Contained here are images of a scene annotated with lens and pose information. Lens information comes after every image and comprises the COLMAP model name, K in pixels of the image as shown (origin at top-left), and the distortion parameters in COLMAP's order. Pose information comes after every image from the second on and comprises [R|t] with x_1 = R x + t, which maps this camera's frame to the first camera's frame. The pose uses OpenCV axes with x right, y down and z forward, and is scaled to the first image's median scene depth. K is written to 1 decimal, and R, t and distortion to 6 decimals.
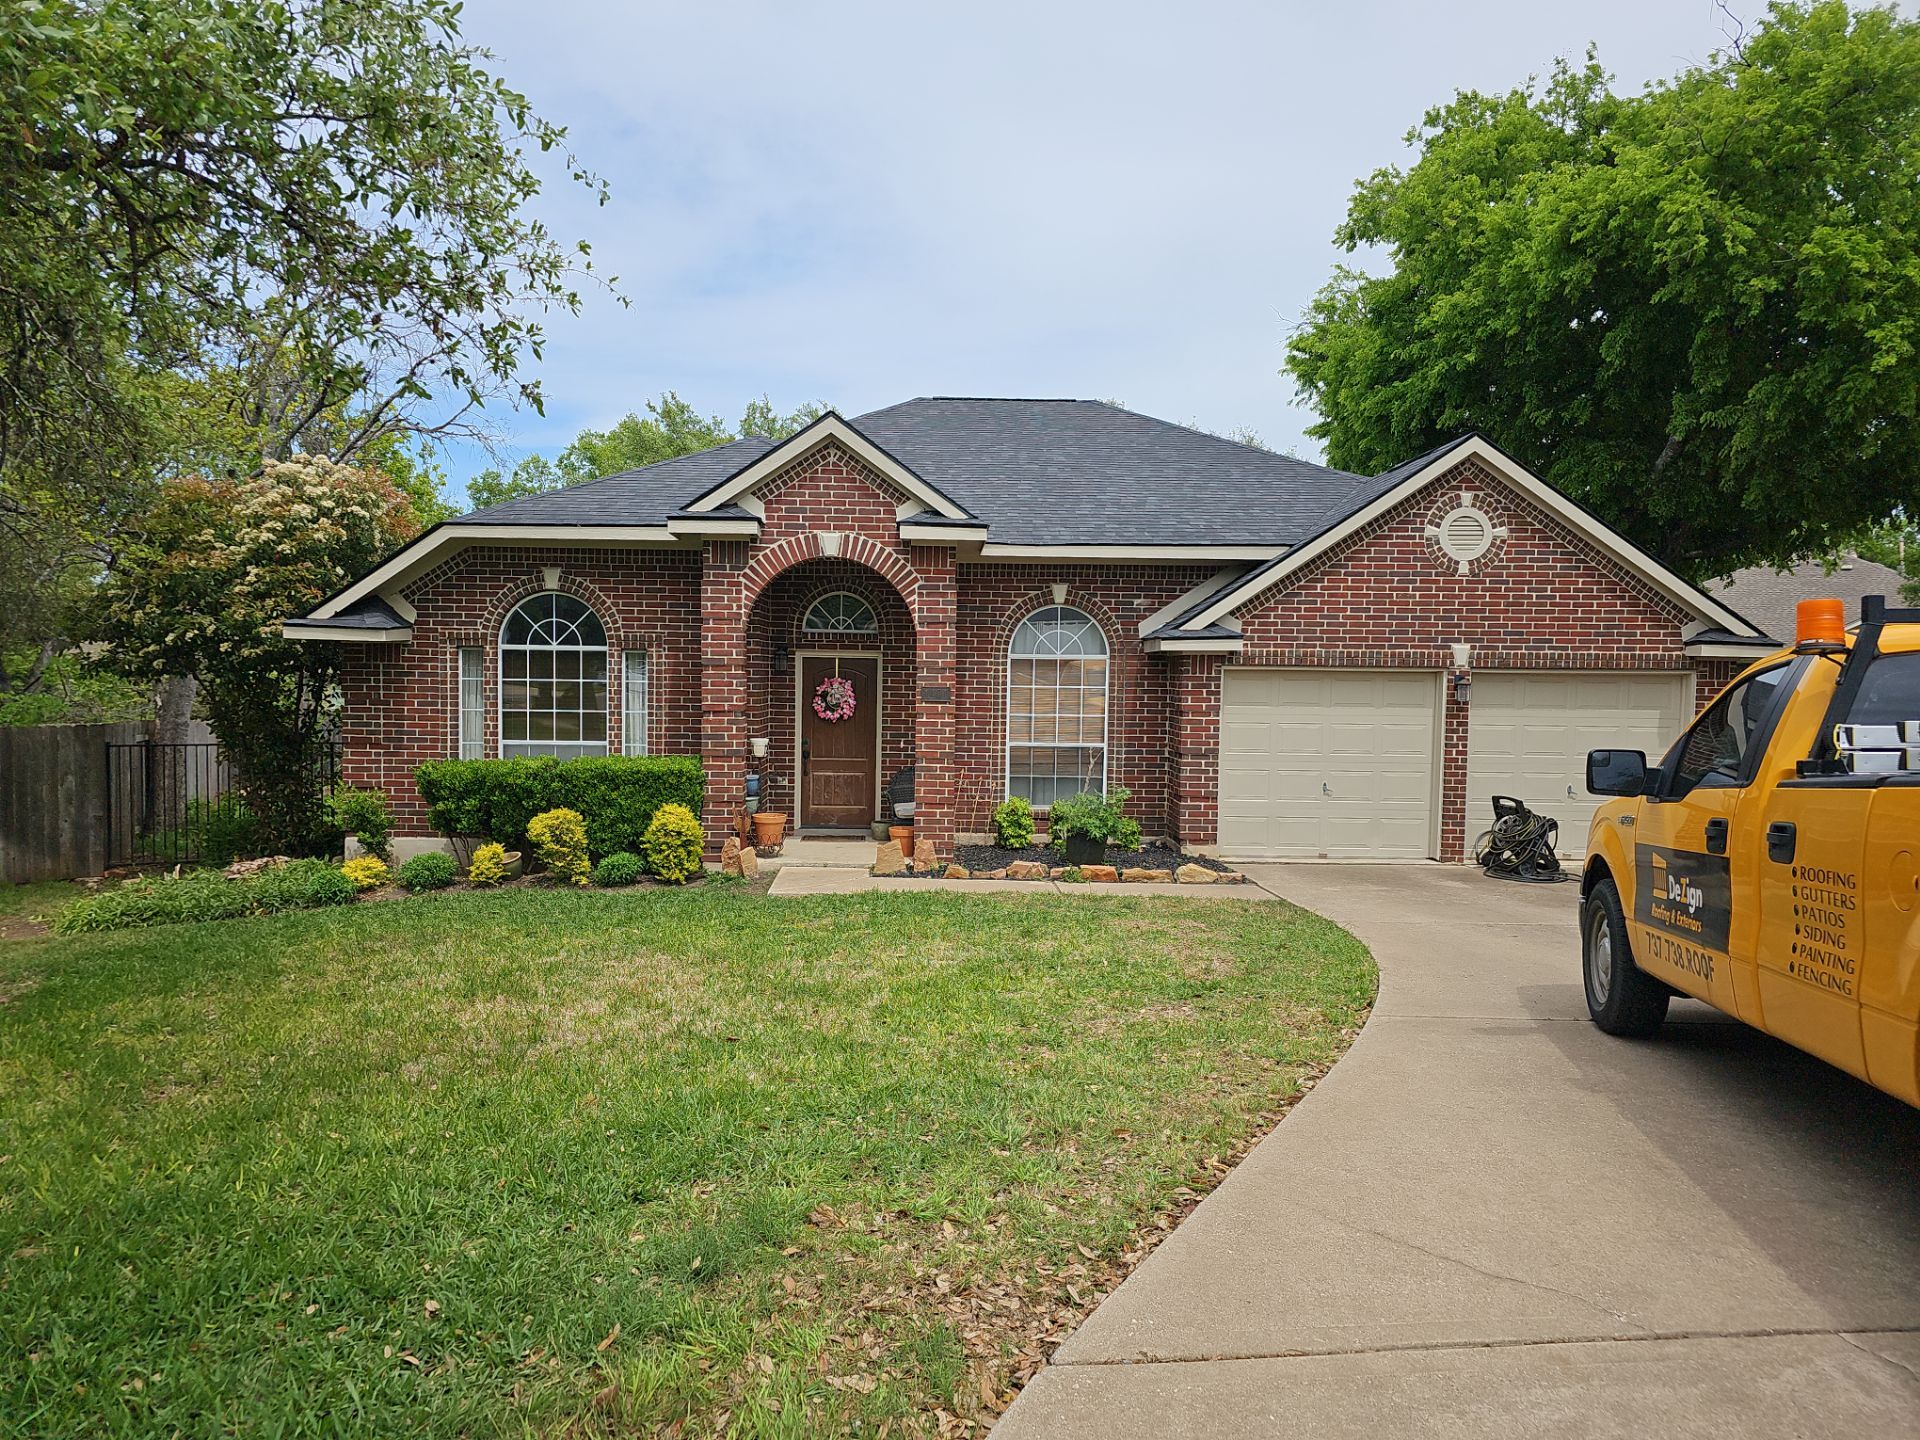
lens RADIAL K [[1221.9, 0, 960.0], [0, 1221.9, 720.0], [0, 0, 1]] dist [0.094202, -0.098802]
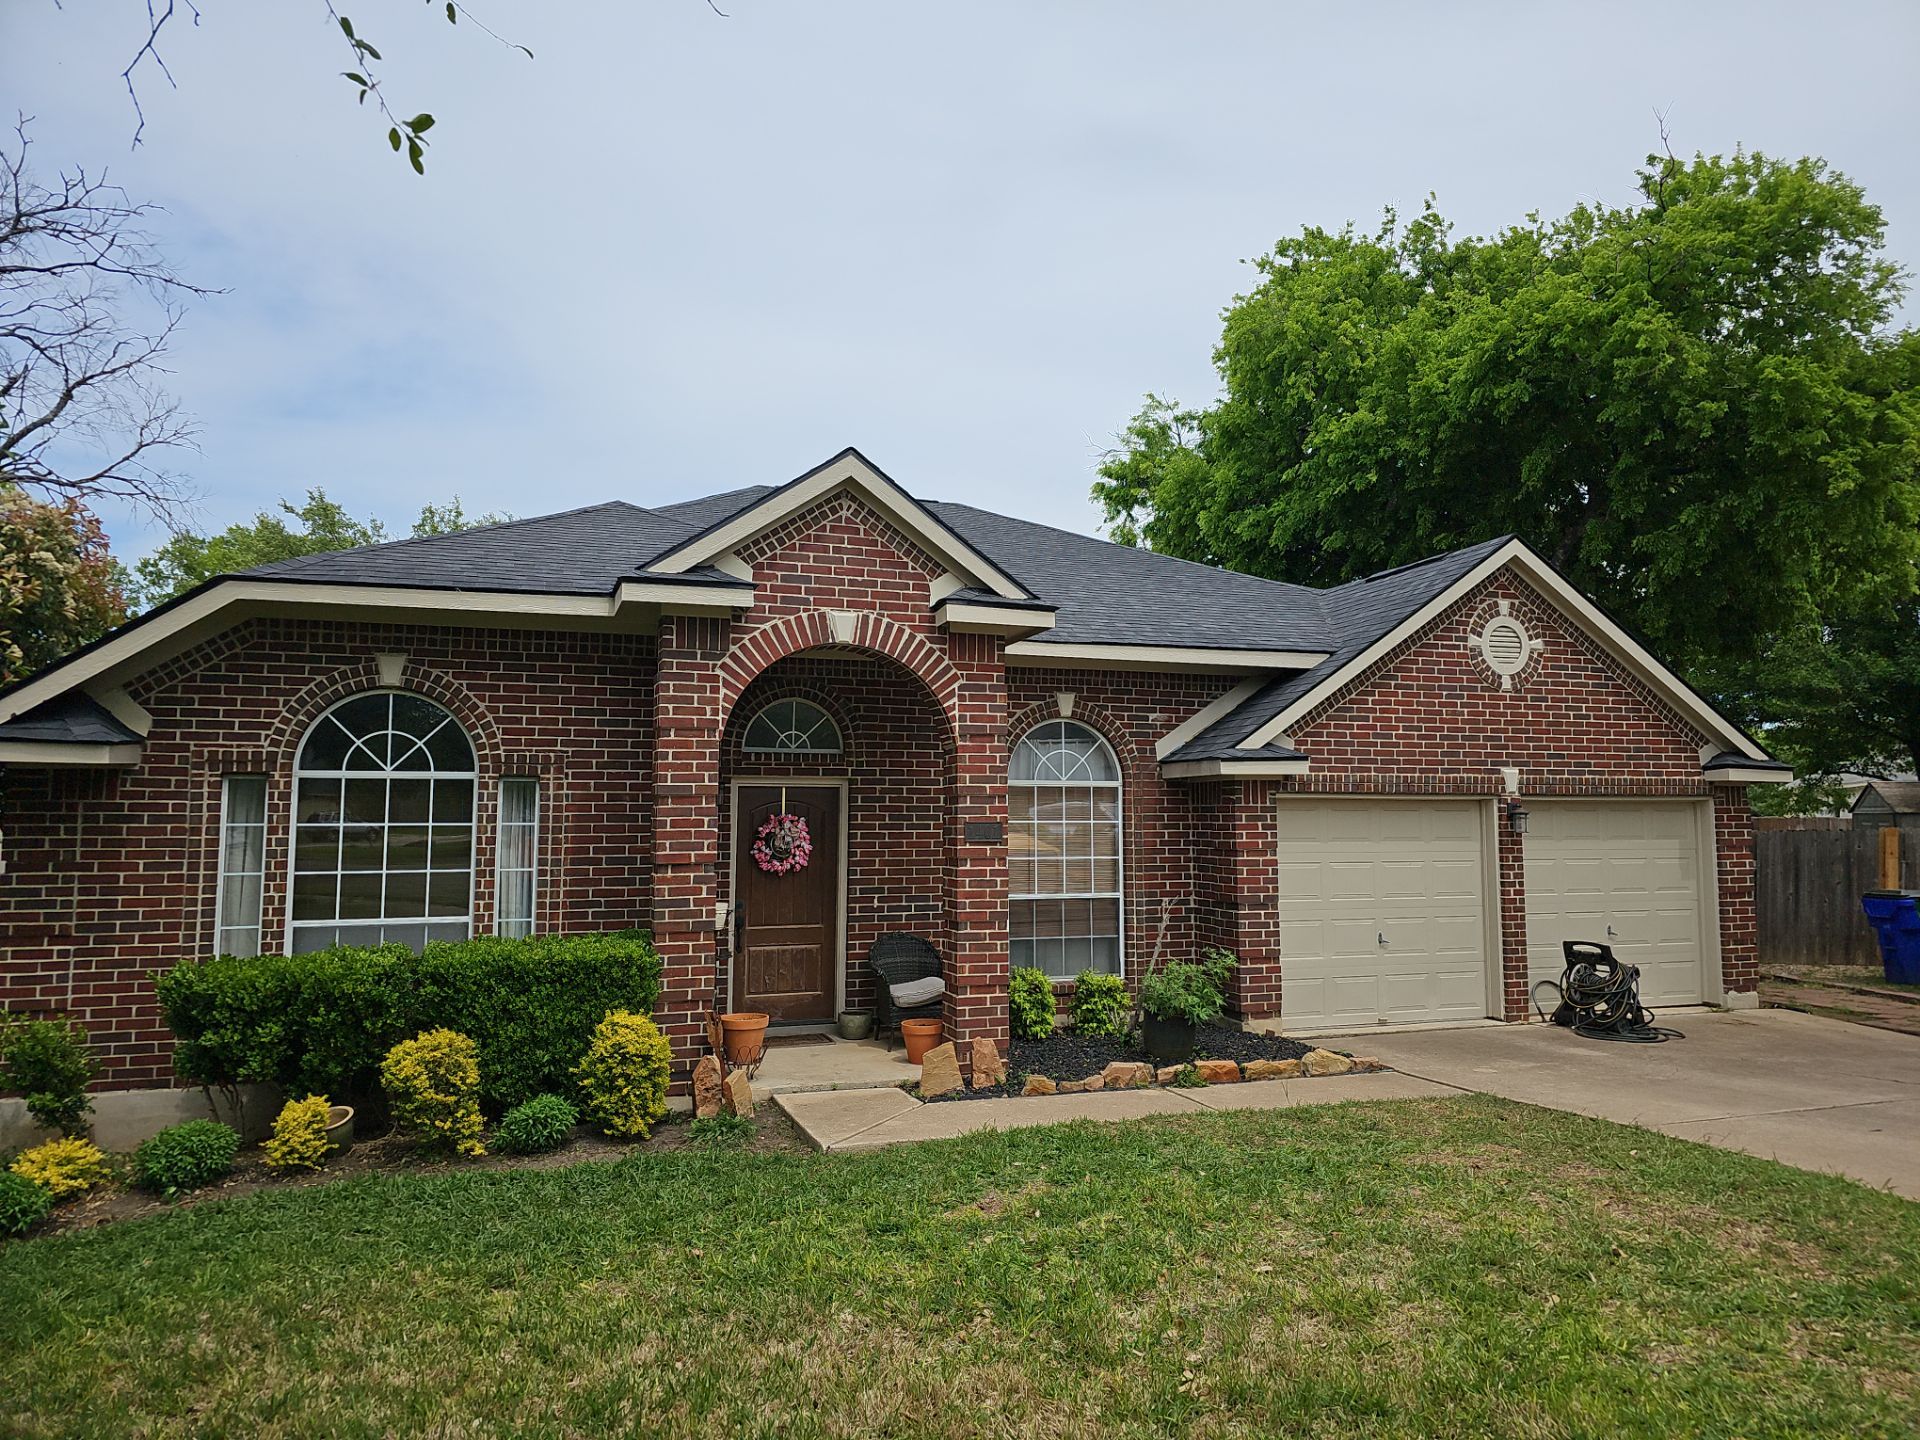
lens RADIAL K [[1221.7, 0, 970.1], [0, 1221.7, 711.4], [0, 0, 1]] dist [0.093730, -0.093299]
pose [[0.953154, 0.012318, 0.302235, -0.232099], [0.025130, 0.992492, -0.119702, -0.005194], [-0.301440, 0.121689, 0.945688, 0.276585]]
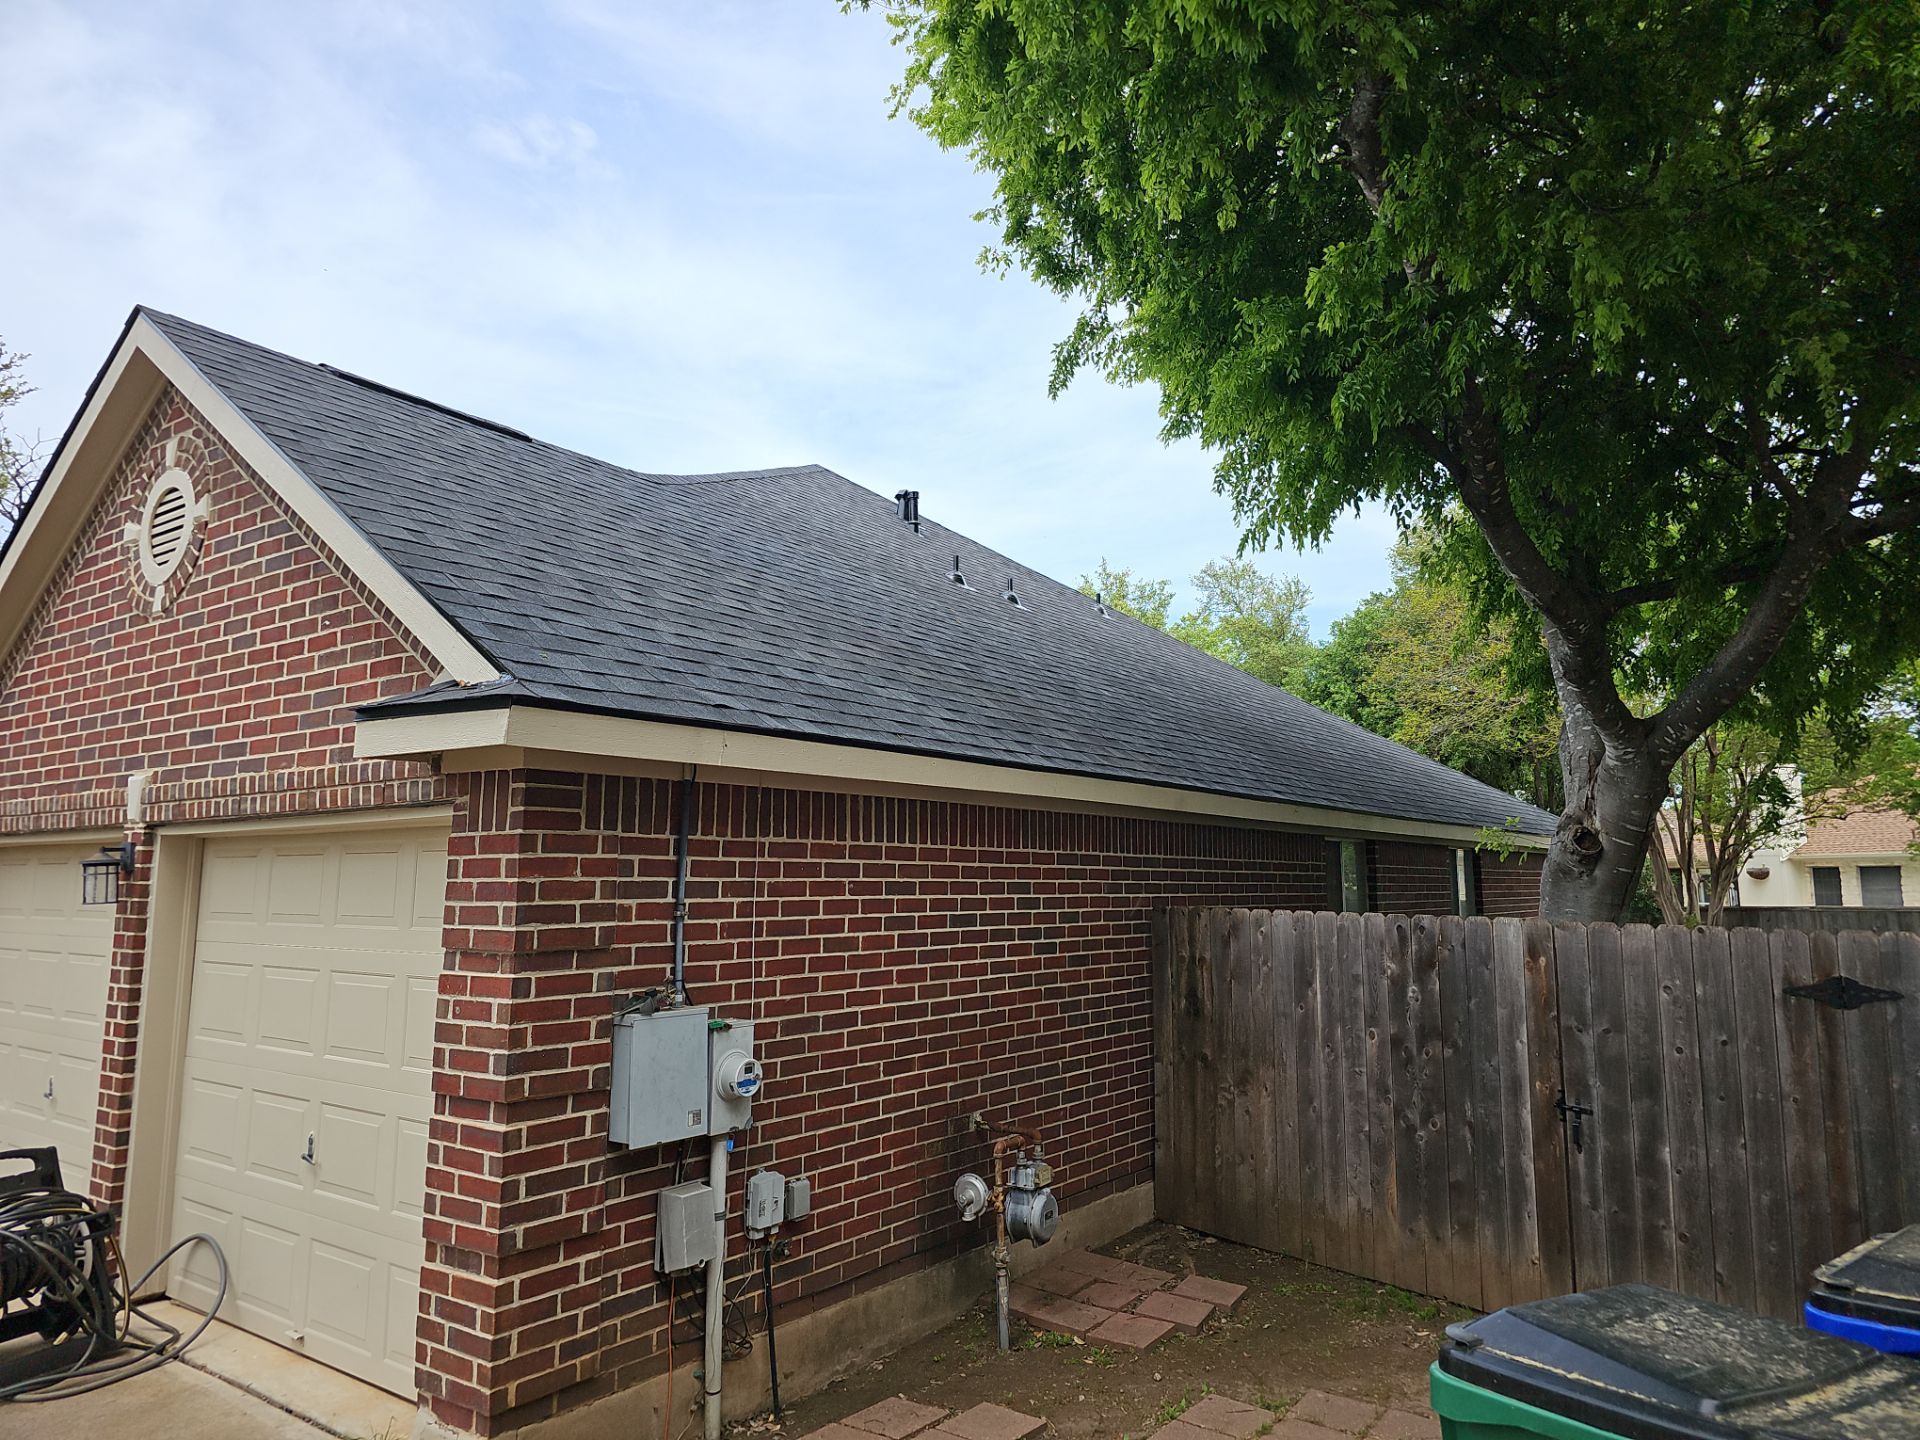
lens RADIAL K [[1221.9, 0, 960.0], [0, 1221.9, 720.0], [0, 0, 1]] dist [0.094202, -0.098802]
pose [[0.785071, -0.093626, -0.612289, 0.906196], [-0.011483, 0.986140, -0.165516, -0.010093], [0.619299, 0.136973, 0.773115, 0.842280]]
